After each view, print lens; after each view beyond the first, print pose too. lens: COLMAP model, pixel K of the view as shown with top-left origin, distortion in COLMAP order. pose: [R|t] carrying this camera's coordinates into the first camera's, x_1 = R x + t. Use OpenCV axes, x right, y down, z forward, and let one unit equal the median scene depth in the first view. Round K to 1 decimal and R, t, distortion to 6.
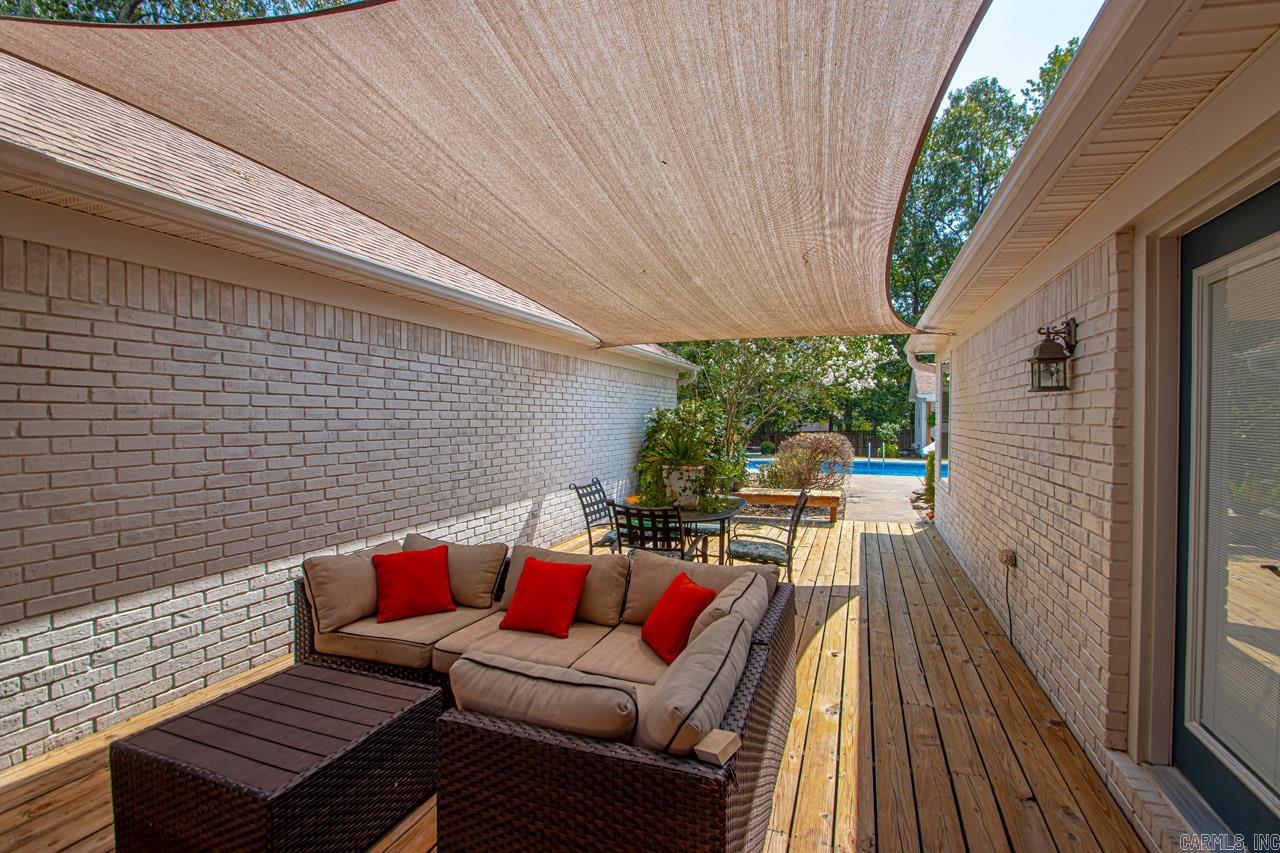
lens RADIAL K [[620.5, 0, 633.3], [0, 620.5, 421.9], [0, 0, 1]] dist [0.009038, -0.000159]
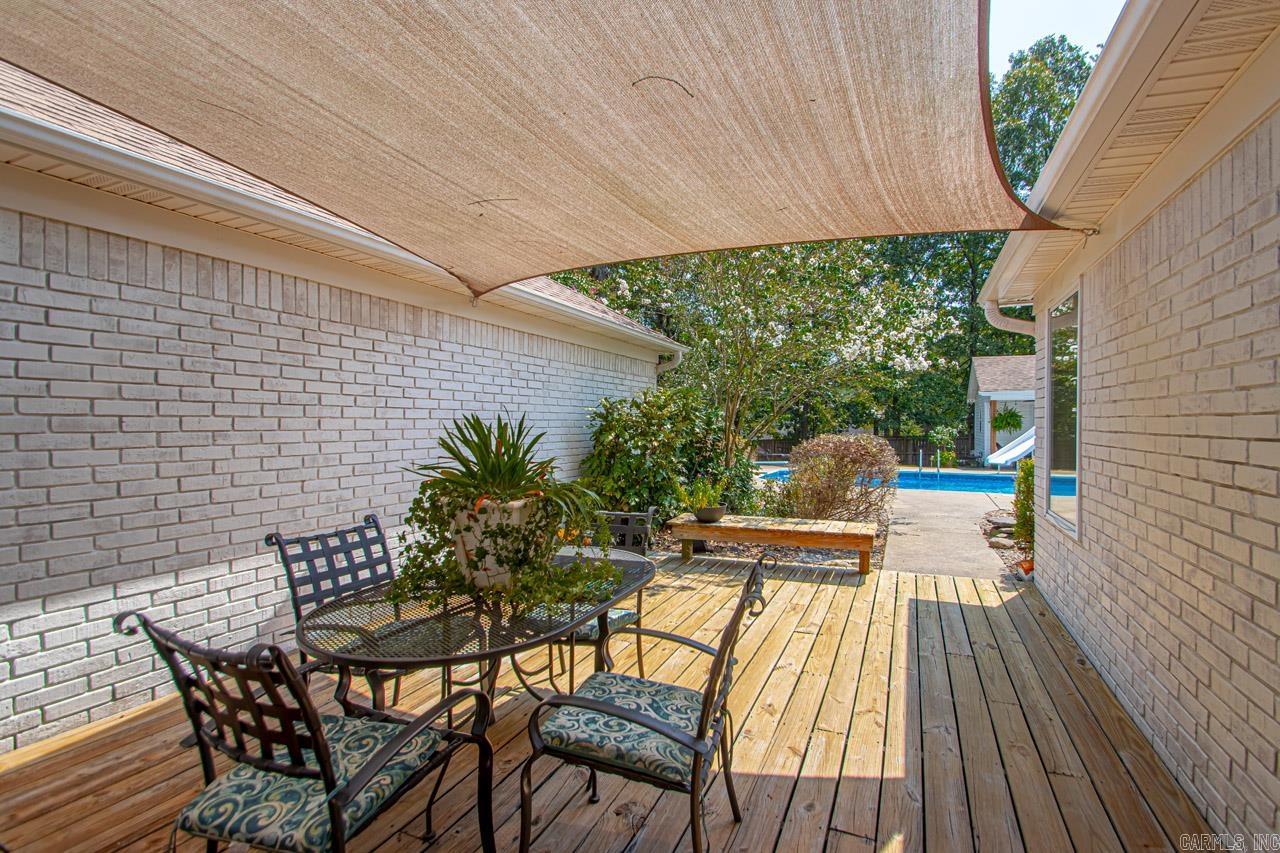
lens RADIAL K [[594.4, 0, 640.0], [0, 594.4, 426.5], [0, 0, 1]] dist [0.016494, -0.018518]
pose [[0.997161, -0.002206, -0.075271, 0.138048], [0.001778, 0.999982, -0.005754, 0.014476], [0.075282, 0.005604, 0.997147, 0.371876]]
